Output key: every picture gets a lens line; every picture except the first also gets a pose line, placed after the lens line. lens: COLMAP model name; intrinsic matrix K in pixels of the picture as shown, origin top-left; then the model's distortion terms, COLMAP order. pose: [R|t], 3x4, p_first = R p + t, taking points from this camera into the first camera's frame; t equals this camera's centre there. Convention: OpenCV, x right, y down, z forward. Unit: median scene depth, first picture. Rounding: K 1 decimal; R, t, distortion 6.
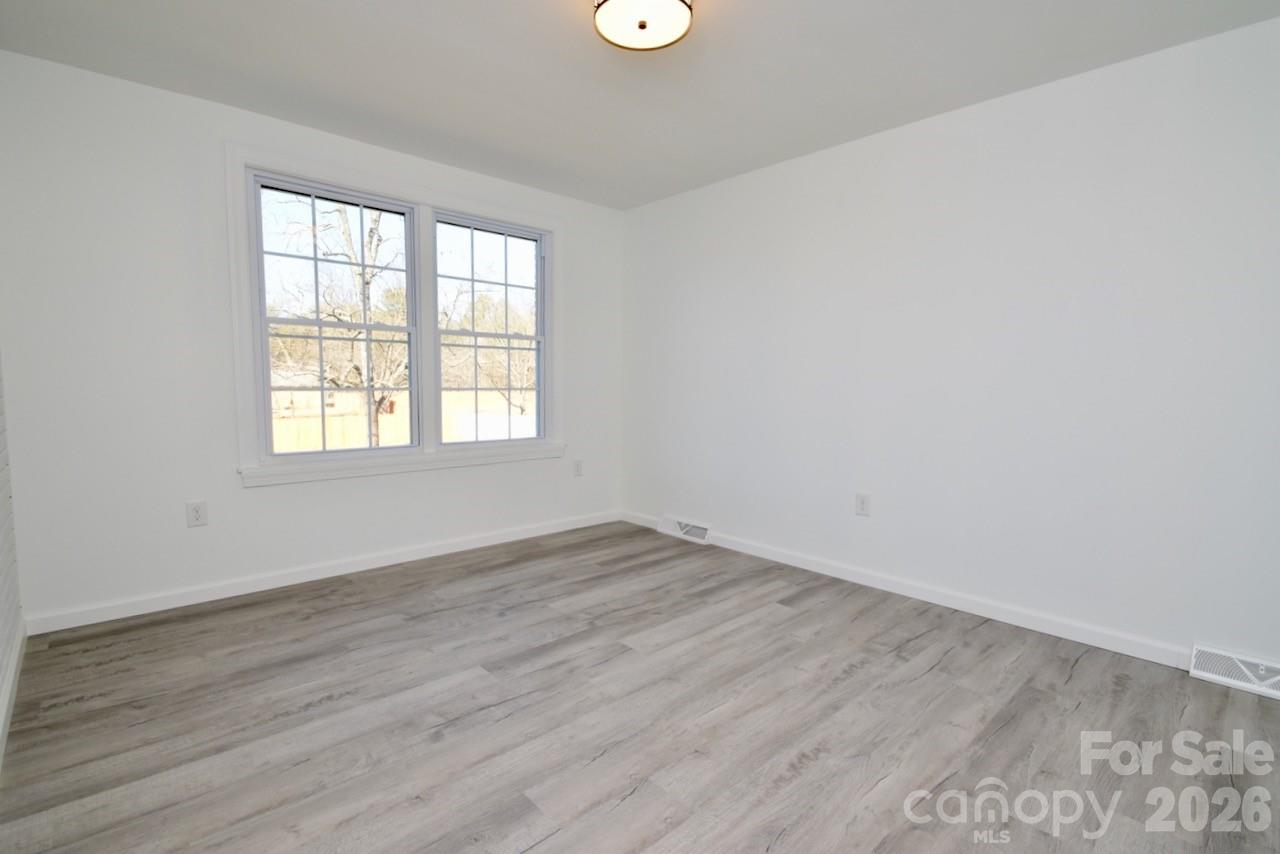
lens RADIAL K [[567.1, 0, 643.0], [0, 567.1, 427.5], [0, 0, 1]] dist [-0.002795, -0.004731]
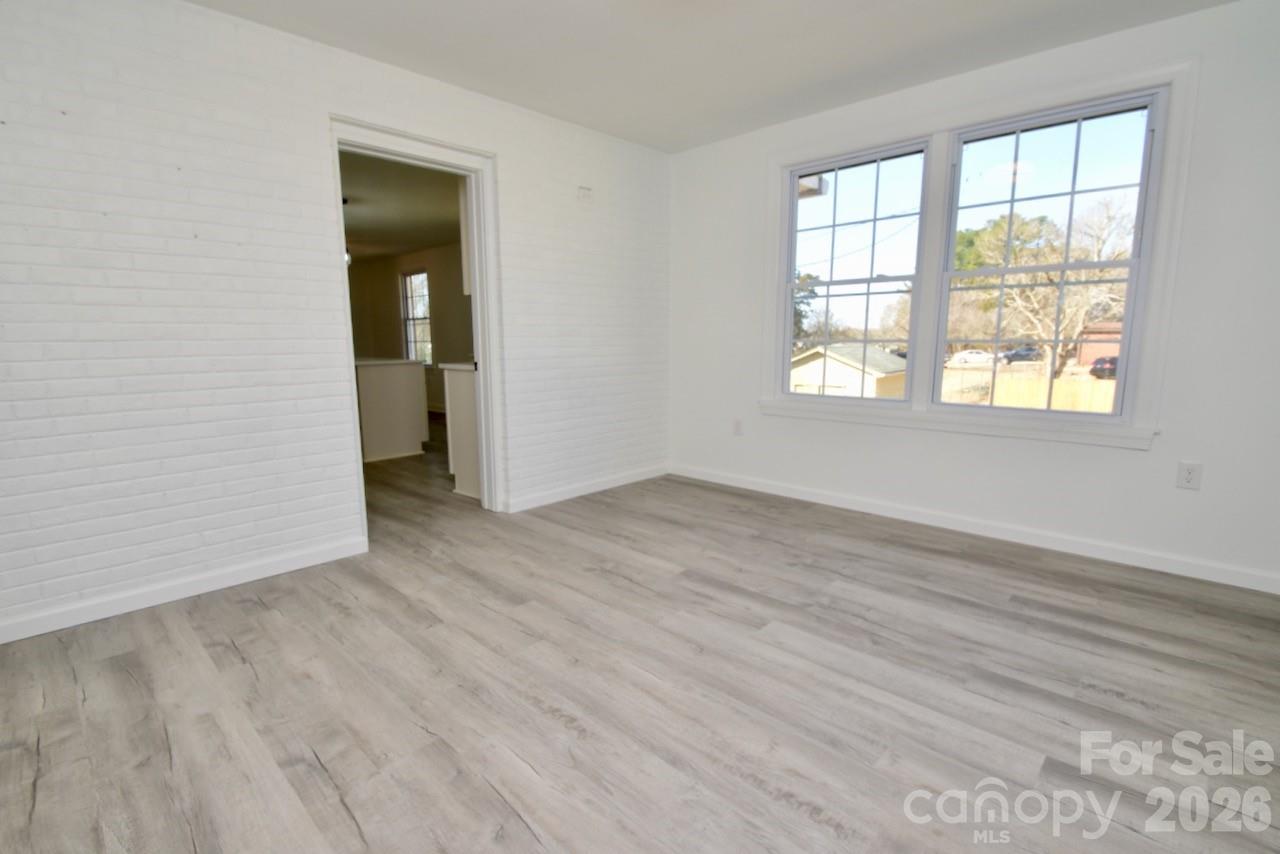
lens RADIAL K [[567.1, 0, 589.4], [0, 567.1, 425.4], [0, 0, 1]] dist [-0.002795, -0.004731]
pose [[0.070071, 0.147389, -0.986593, 0.647251], [-0.069951, 0.987316, 0.142528, -0.032636], [0.995086, 0.059026, 0.079492, 0.510013]]
